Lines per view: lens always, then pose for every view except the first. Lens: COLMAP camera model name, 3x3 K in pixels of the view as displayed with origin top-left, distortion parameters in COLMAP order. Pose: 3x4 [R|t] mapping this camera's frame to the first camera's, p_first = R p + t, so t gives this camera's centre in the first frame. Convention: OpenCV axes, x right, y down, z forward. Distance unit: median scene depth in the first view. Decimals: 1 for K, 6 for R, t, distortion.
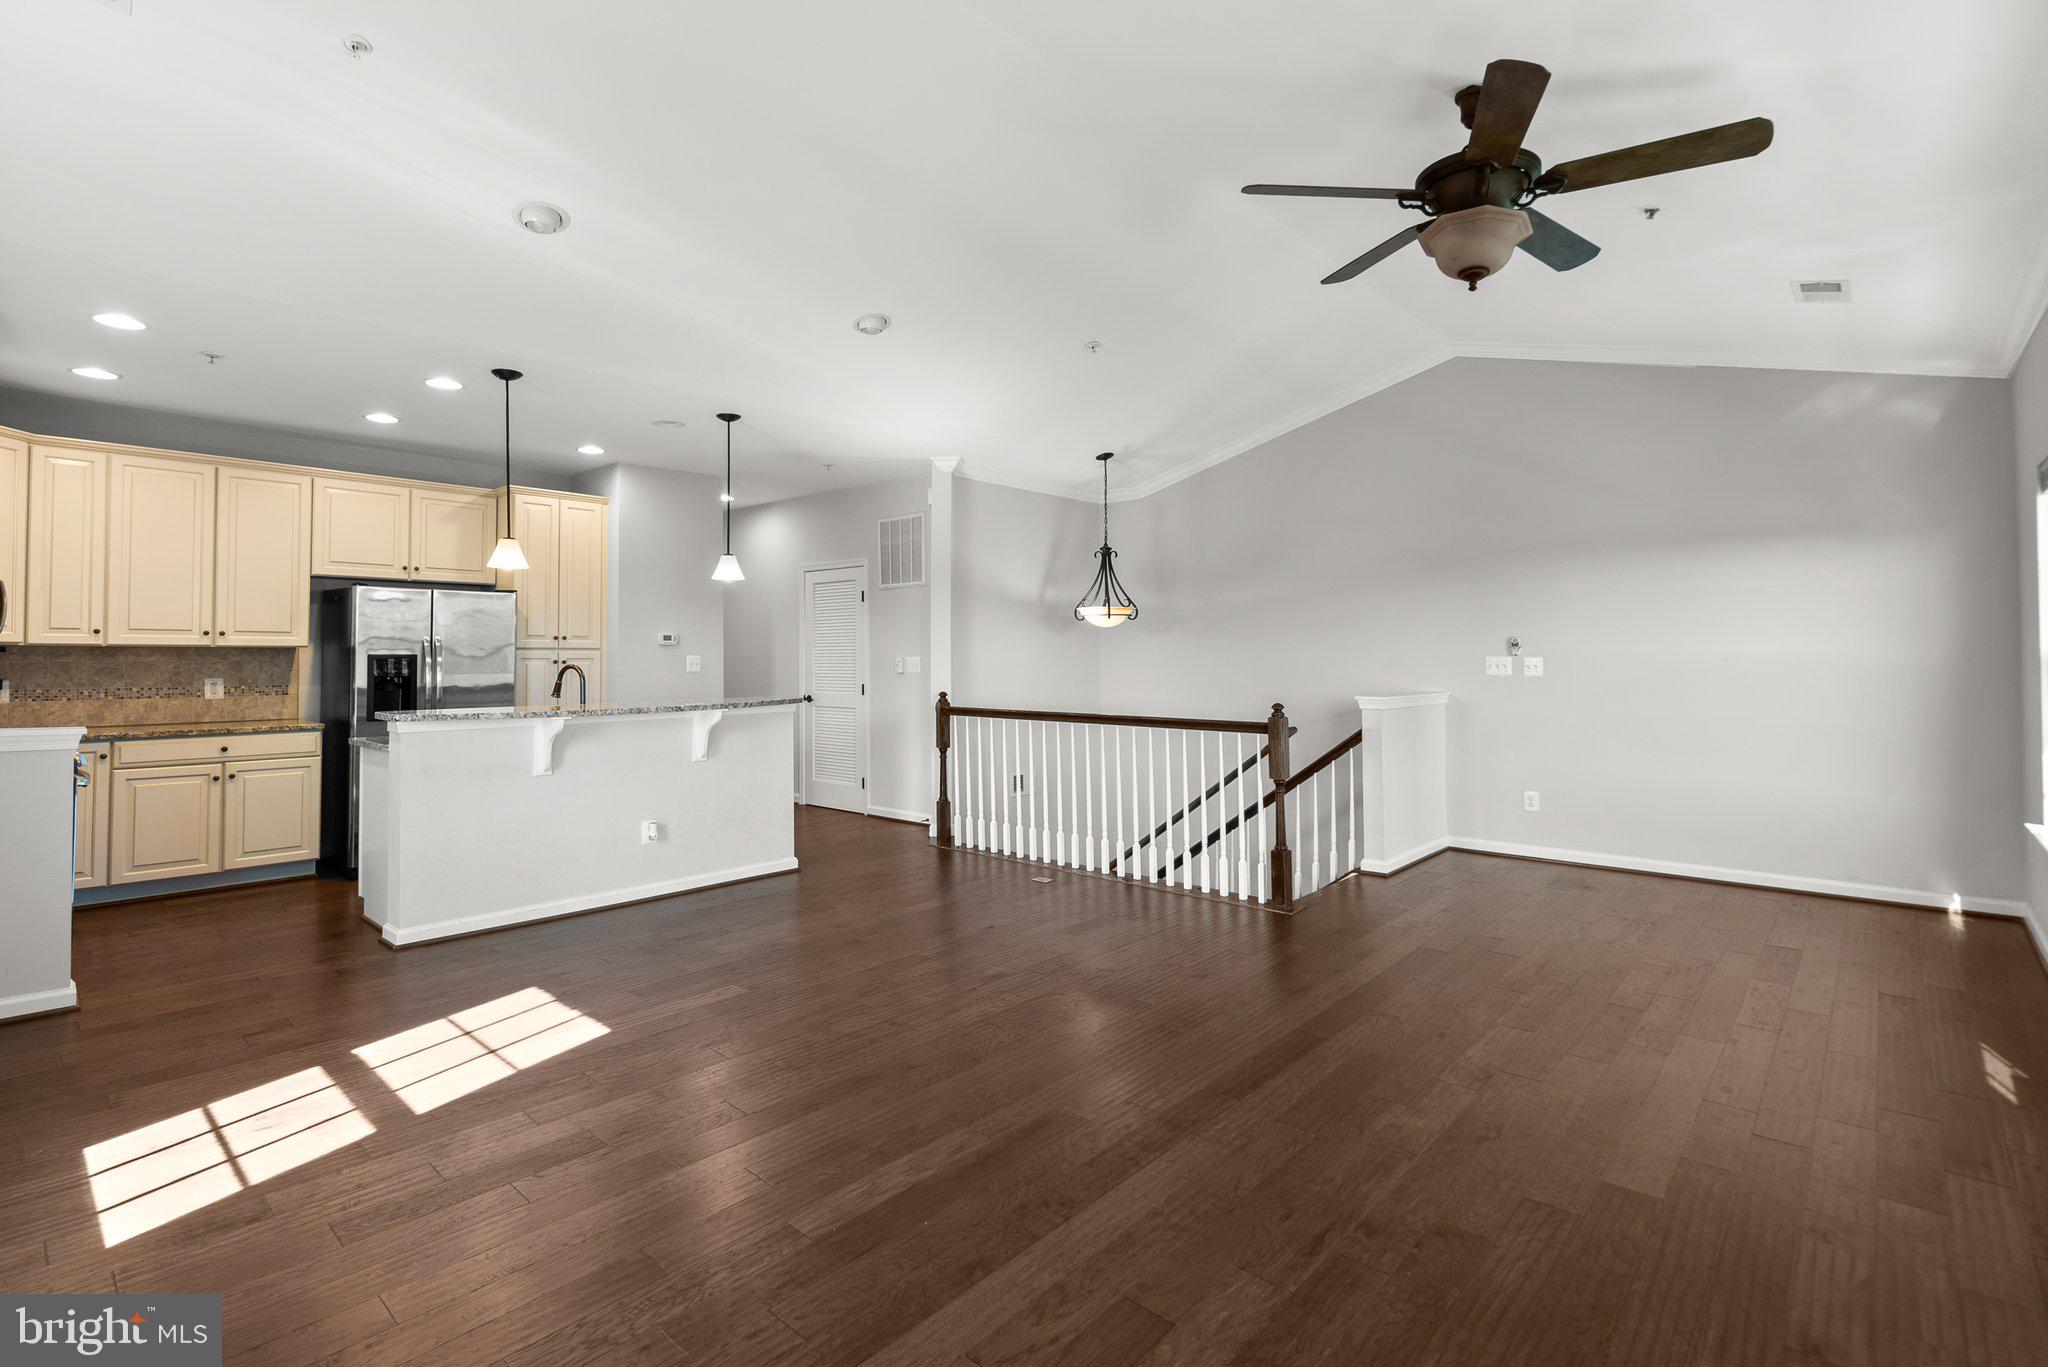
lens RADIAL K [[950.4, 0, 1019.6], [0, 950.4, 637.3], [0, 0, 1]] dist [-0.005211, 0.002057]
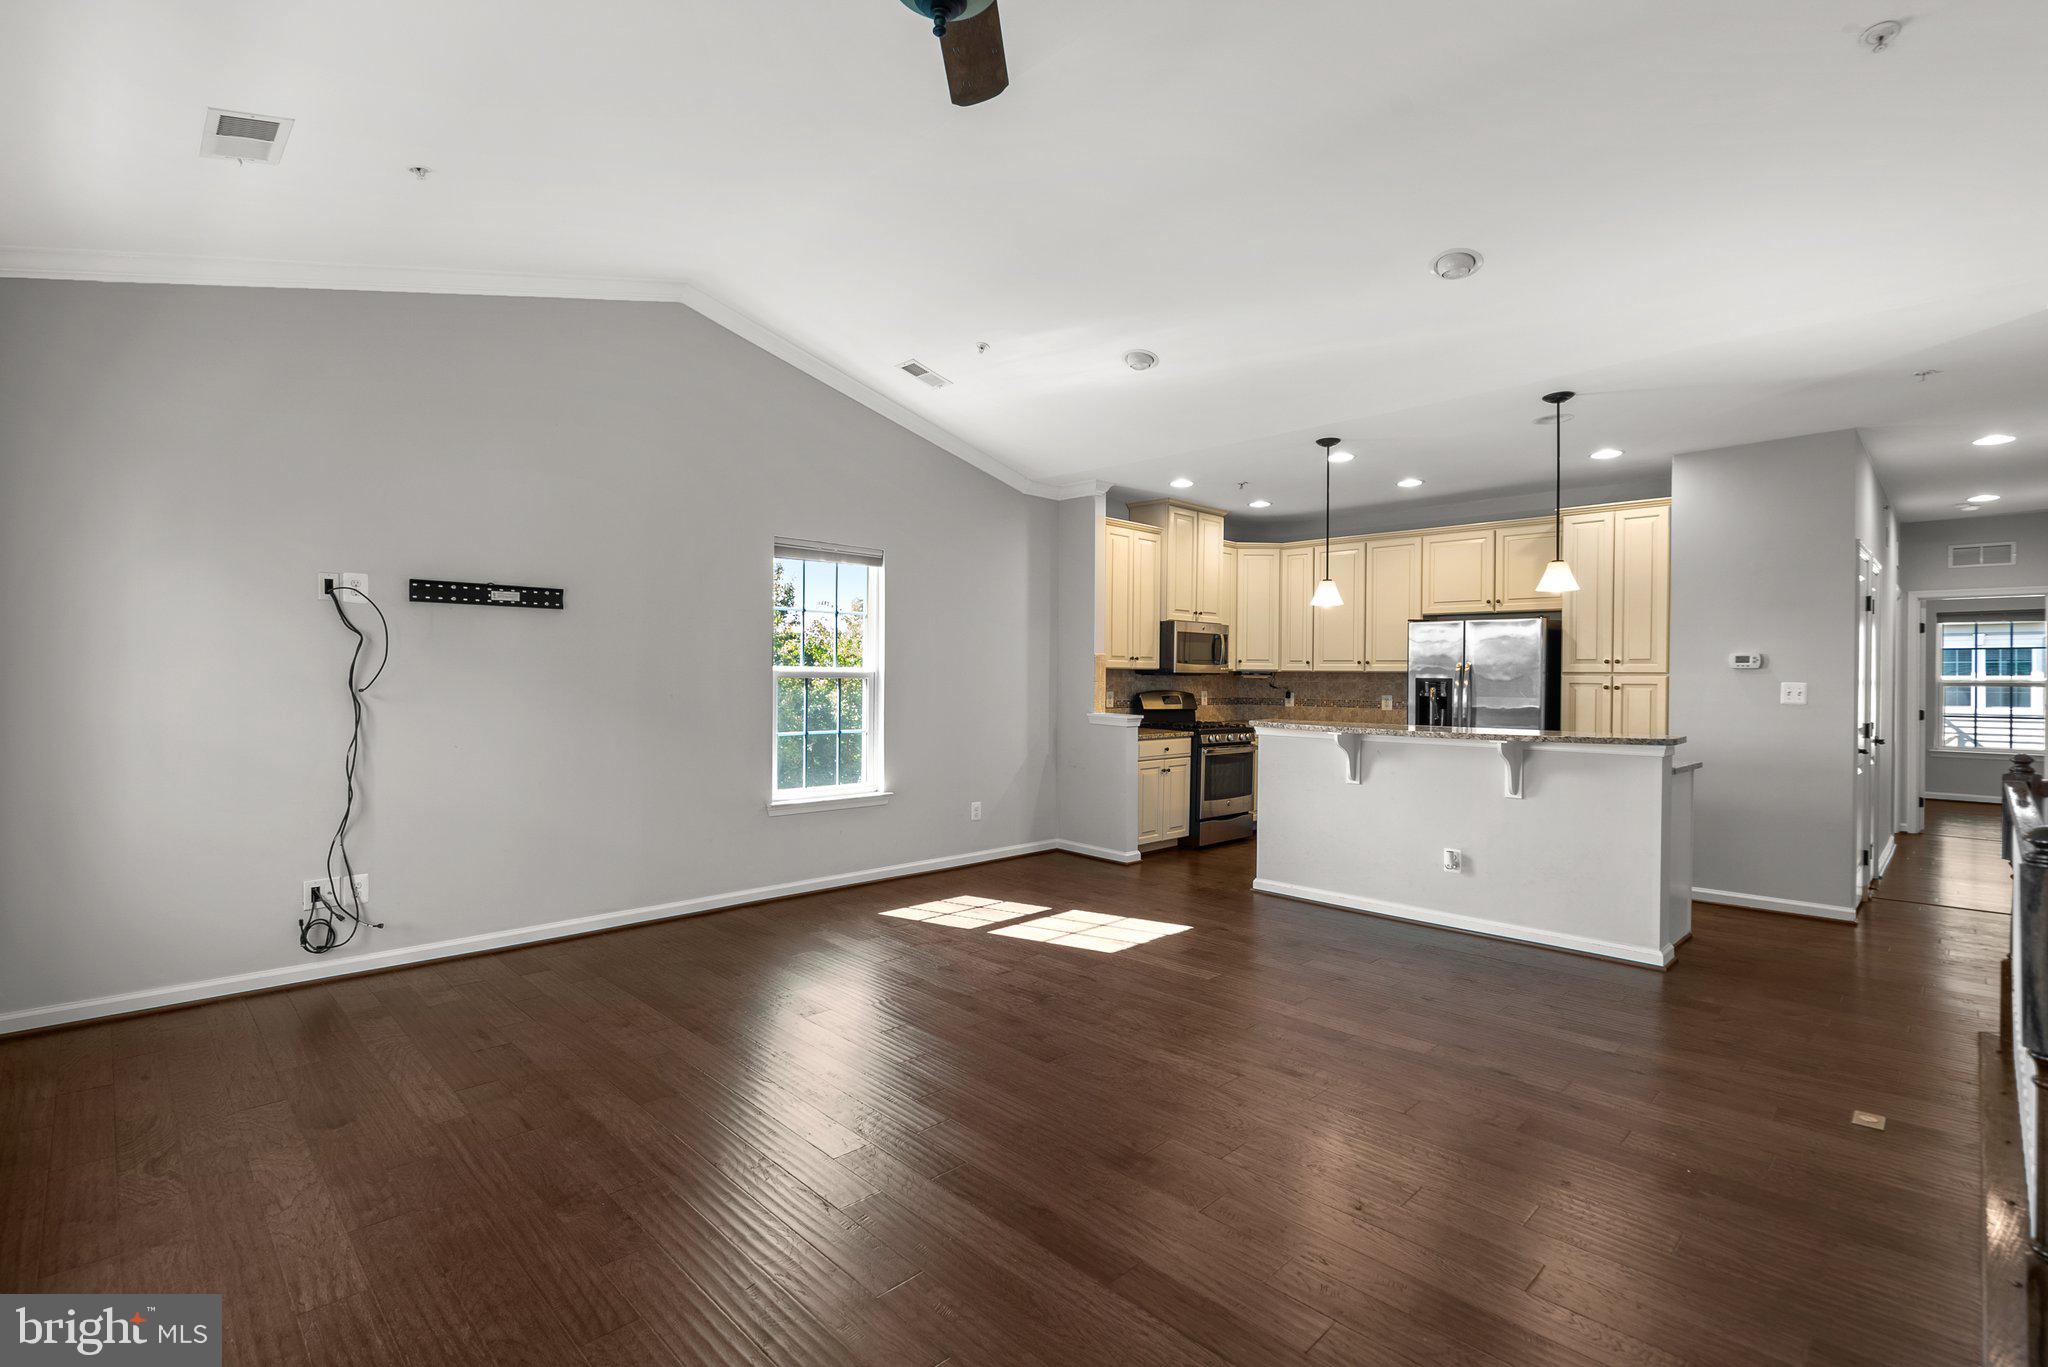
lens RADIAL K [[950.4, 0, 1028.4], [0, 950.4, 681.3], [0, 0, 1]] dist [-0.005211, 0.002057]
pose [[-0.054357, 0.004997, -0.998509, 0.555782], [0.009880, 0.999941, 0.004466, 0.011934], [0.998473, -0.009623, -0.054403, 0.574393]]
